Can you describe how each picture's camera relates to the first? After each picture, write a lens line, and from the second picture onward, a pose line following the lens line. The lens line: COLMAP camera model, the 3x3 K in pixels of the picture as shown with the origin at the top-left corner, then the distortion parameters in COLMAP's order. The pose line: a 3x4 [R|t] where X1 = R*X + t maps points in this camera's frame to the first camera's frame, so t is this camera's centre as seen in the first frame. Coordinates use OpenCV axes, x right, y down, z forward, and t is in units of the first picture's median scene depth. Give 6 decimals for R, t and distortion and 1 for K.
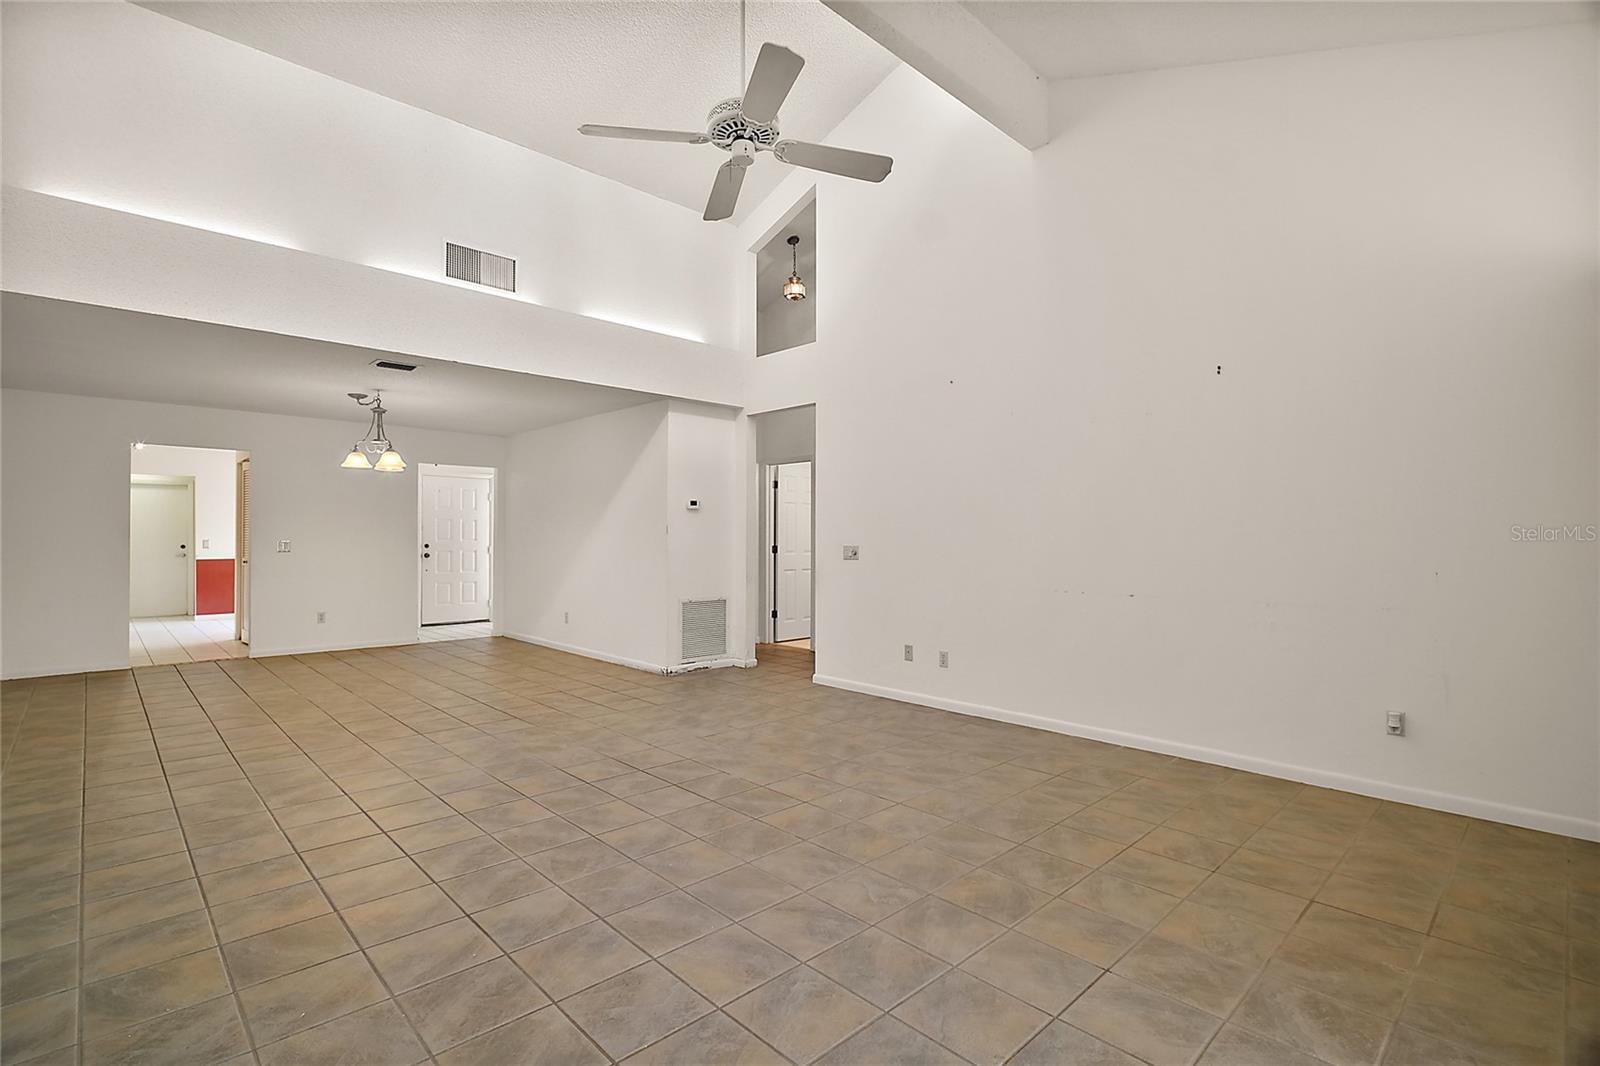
lens RADIAL K [[742.0, 0, 786.2], [0, 742.0, 527.6], [0, 0, 1]] dist [0.002689, -0.008844]
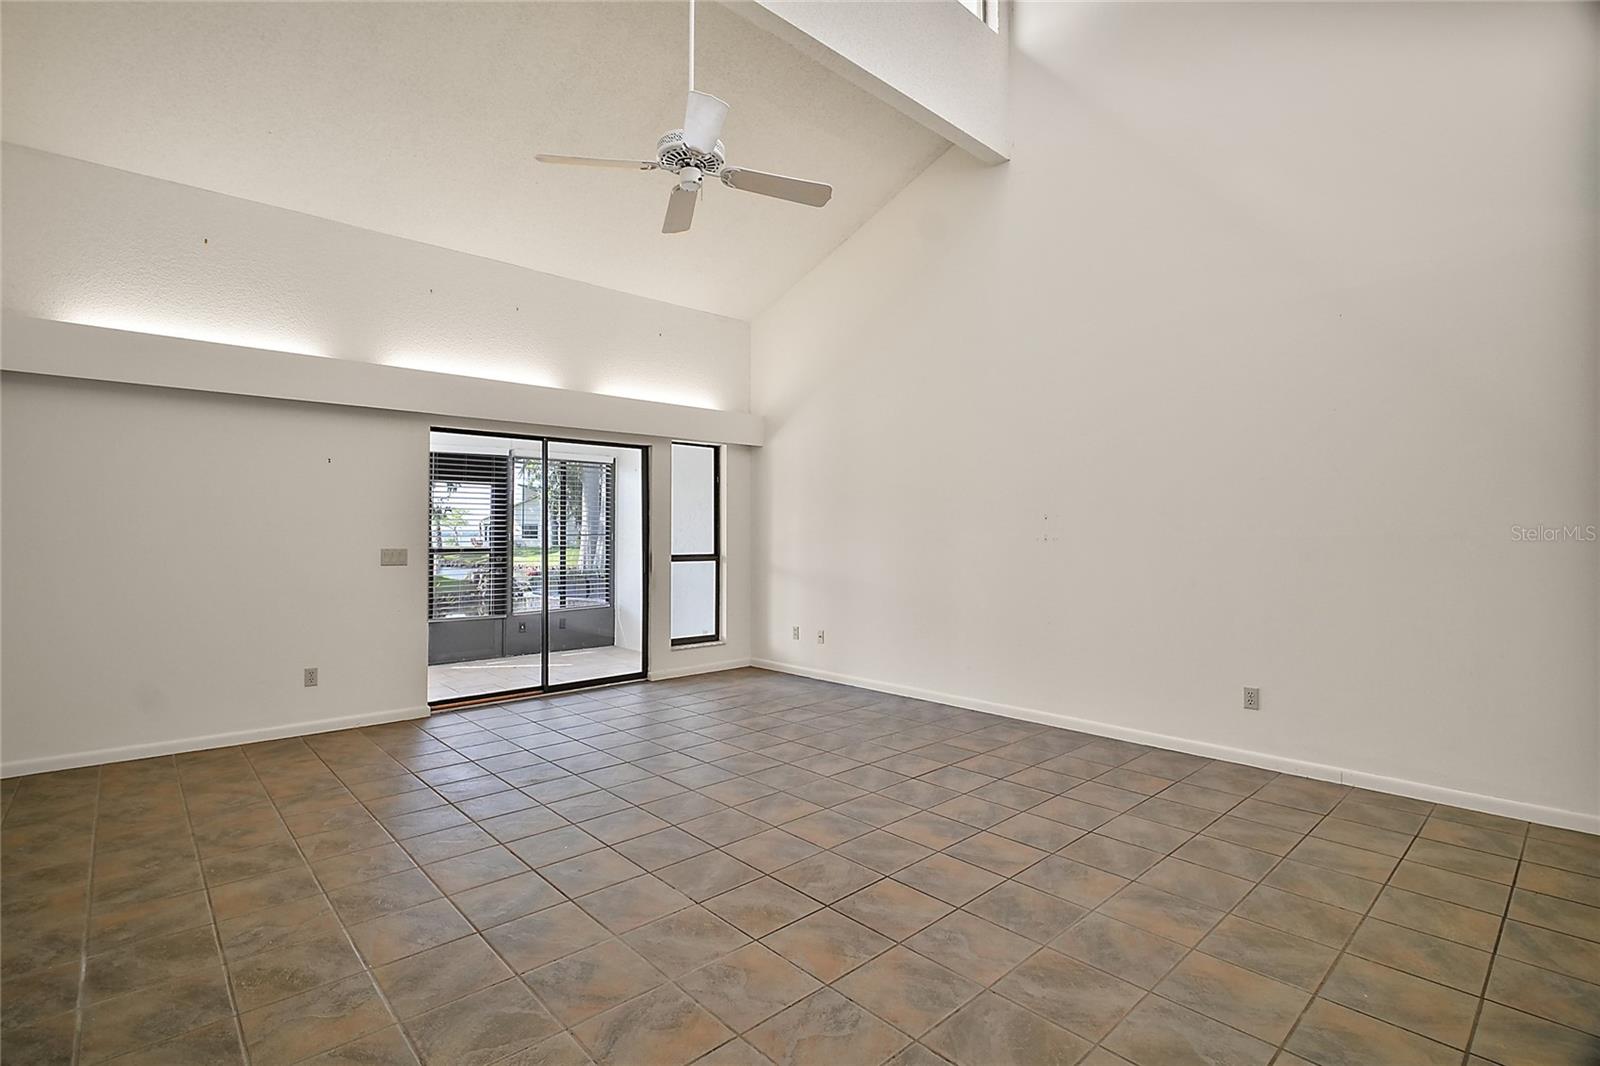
lens RADIAL K [[742.0, 0, 786.2], [0, 742.0, 527.6], [0, 0, 1]] dist [0.002689, -0.008844]
pose [[-0.999673, -0.001753, 0.025517, -0.188591], [-0.002329, 0.999742, -0.022582, 0.020037], [-0.025470, -0.022634, -0.999419, 1.749228]]
